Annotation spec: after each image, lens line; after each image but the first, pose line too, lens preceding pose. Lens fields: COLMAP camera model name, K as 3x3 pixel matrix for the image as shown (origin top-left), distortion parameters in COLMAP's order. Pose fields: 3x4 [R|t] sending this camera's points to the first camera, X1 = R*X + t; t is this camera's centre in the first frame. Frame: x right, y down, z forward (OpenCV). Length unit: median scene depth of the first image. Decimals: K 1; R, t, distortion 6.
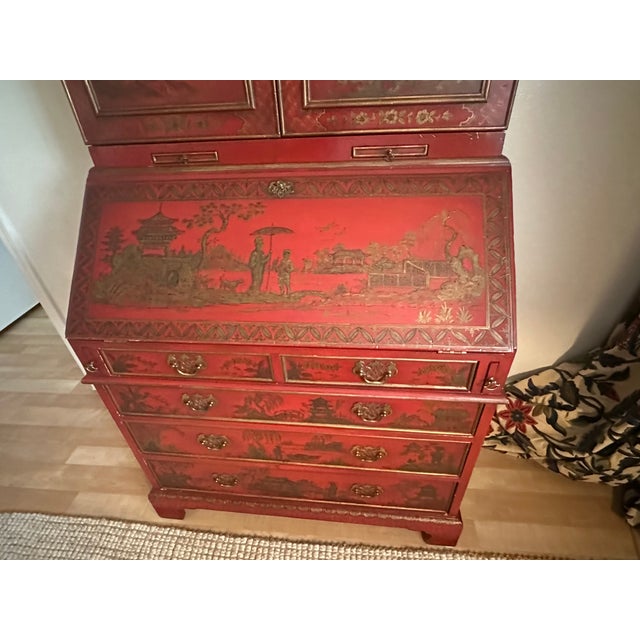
lens RADIAL K [[356.2, 0, 318.4], [0, 356.2, 330.0], [0, 0, 1]] dist [-0.004398, 0.001368]
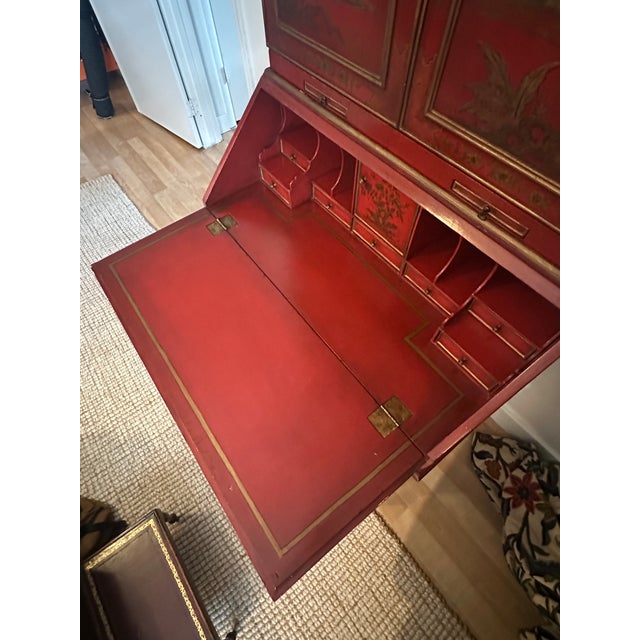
lens RADIAL K [[356.2, 0, 314.0], [0, 356.2, 319.3], [0, 0, 1]] dist [-0.004398, 0.001368]
pose [[0.689281, 0.637926, -0.343427, 0.242044], [-0.440309, 0.745291, 0.500670, -0.357414], [0.575343, -0.193889, 0.794599, 0.044199]]
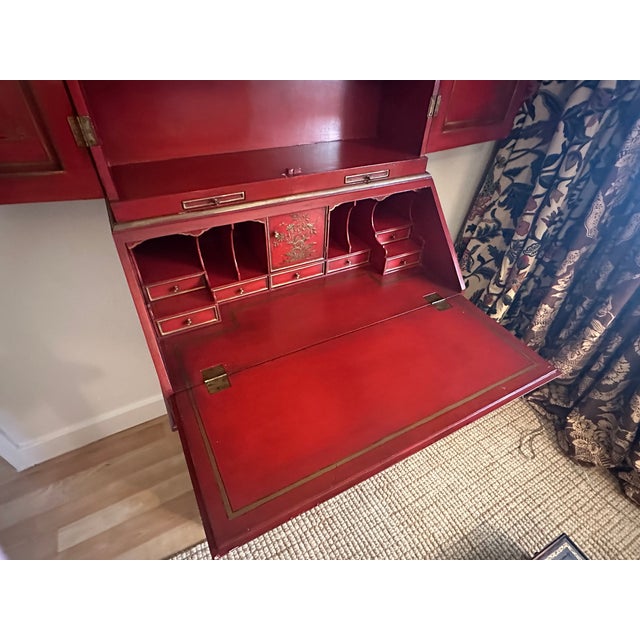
lens RADIAL K [[356.2, 0, 318.7], [0, 356.2, 325.4], [0, 0, 1]] dist [-0.004398, 0.001368]
pose [[0.823901, -0.315310, 0.470921, -0.525893], [0.270109, 0.948963, 0.162818, -0.148346], [-0.498224, -0.006946, 0.867020, -0.080853]]
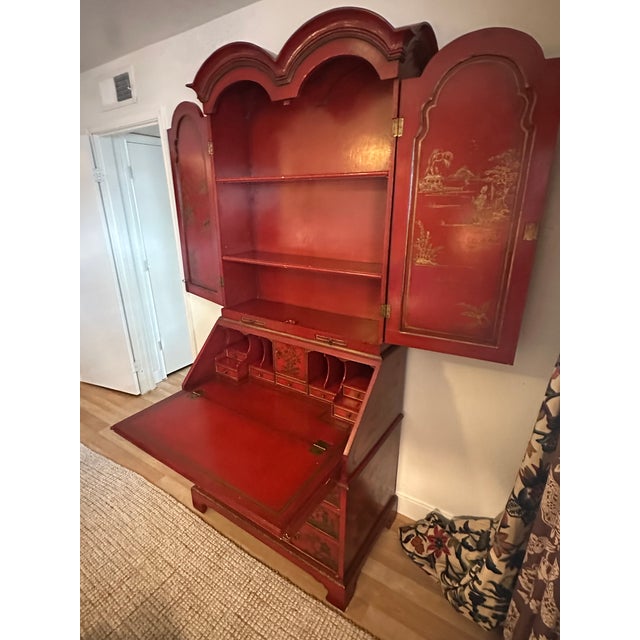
lens RADIAL K [[356.2, 0, 317.3], [0, 356.2, 321.3], [0, 0, 1]] dist [-0.004398, 0.001368]
pose [[0.887965, 0.191014, -0.418369, 0.627373], [-0.302195, 0.928062, -0.217667, -0.089273], [0.346695, 0.319710, 0.881810, -0.560123]]
